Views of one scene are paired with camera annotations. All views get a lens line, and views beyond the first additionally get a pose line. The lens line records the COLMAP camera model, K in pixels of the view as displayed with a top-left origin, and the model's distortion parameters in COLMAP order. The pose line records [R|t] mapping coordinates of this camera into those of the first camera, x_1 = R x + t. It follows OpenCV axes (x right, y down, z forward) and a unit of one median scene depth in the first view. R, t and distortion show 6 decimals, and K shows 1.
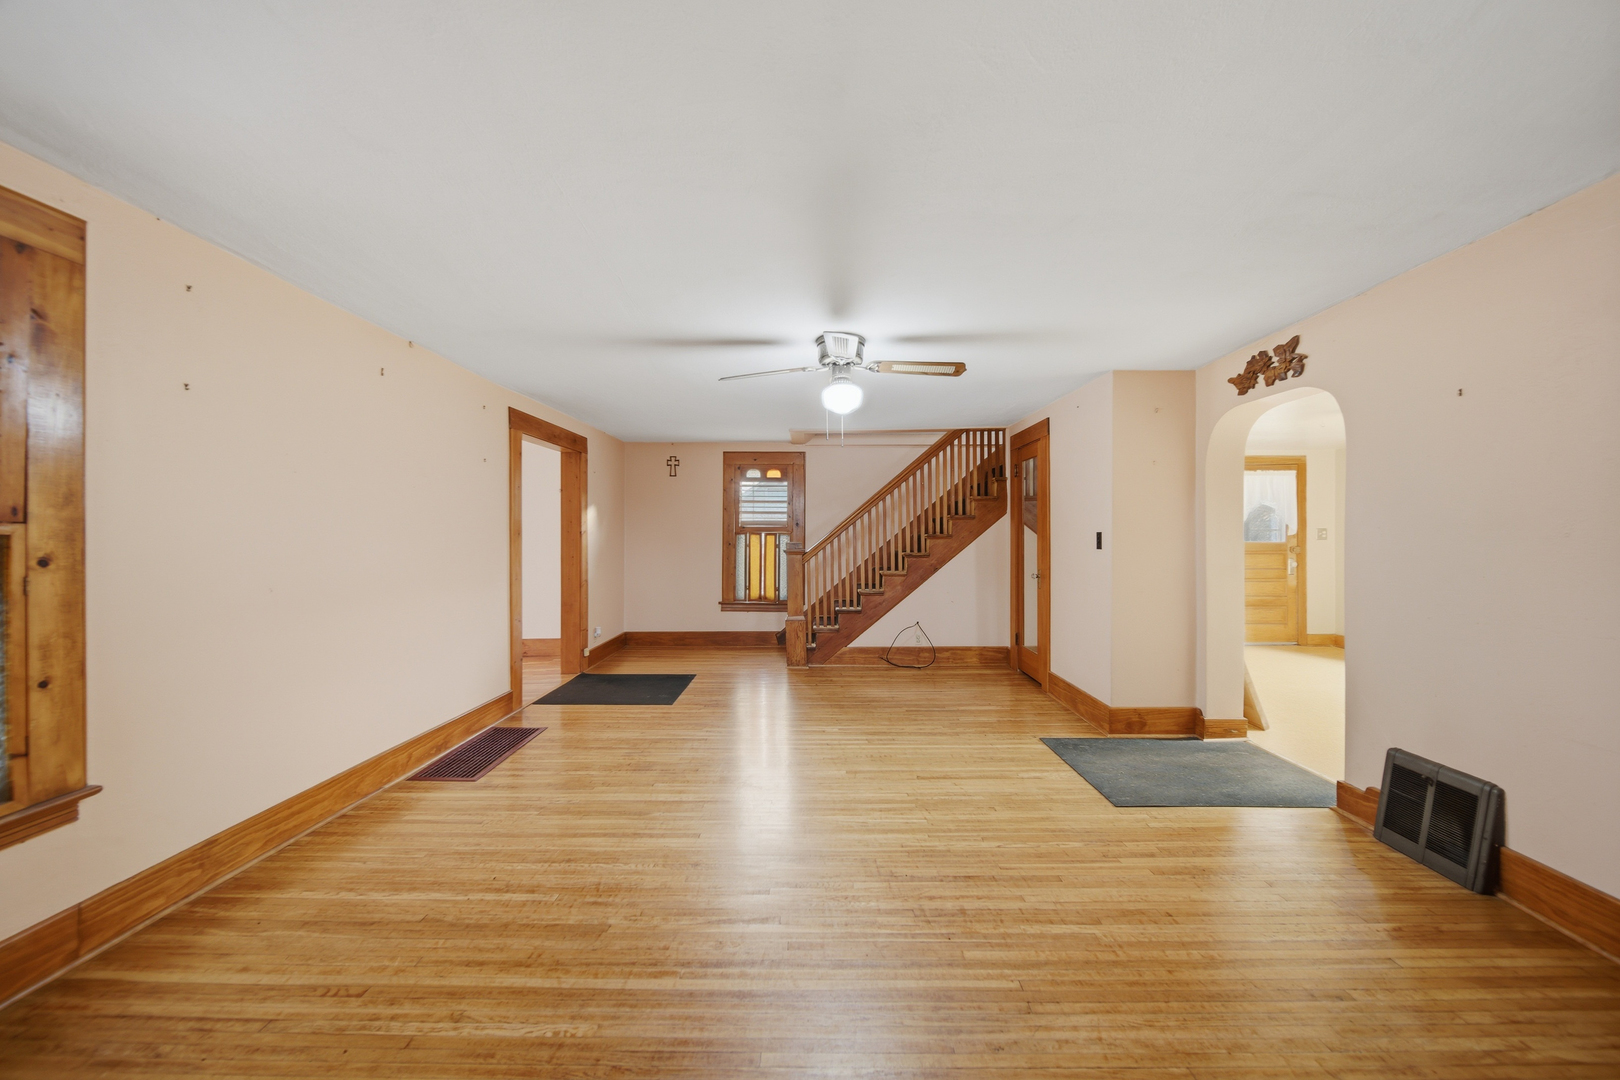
lens RADIAL K [[571.0, 0, 800.6], [0, 571.0, 534.0], [0, 0, 1]] dist [-0.005134, -0.000250]
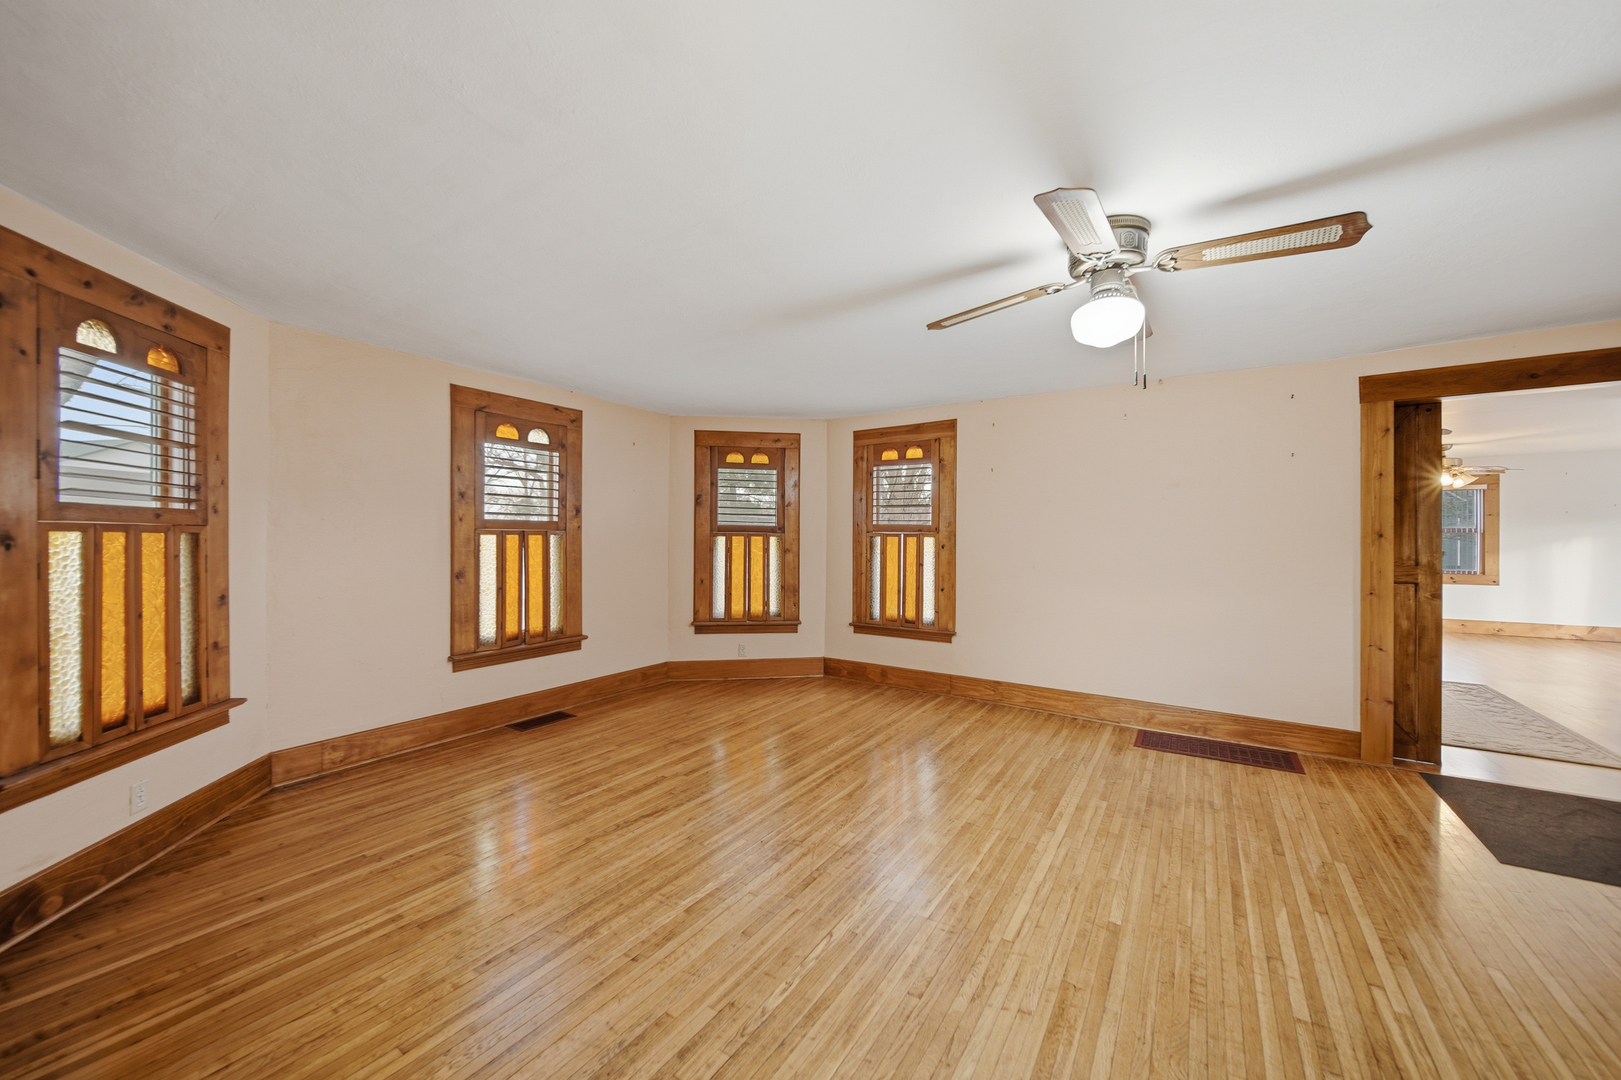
lens RADIAL K [[571.3, 0, 815.5], [0, 571.3, 538.3], [0, 0, 1]] dist [-0.005134, -0.000250]
pose [[-0.518476, 0.002613, -0.855088, 0.970302], [-0.001168, 0.999992, 0.003764, 0.000236], [0.855091, 0.002951, -0.518469, 1.308378]]
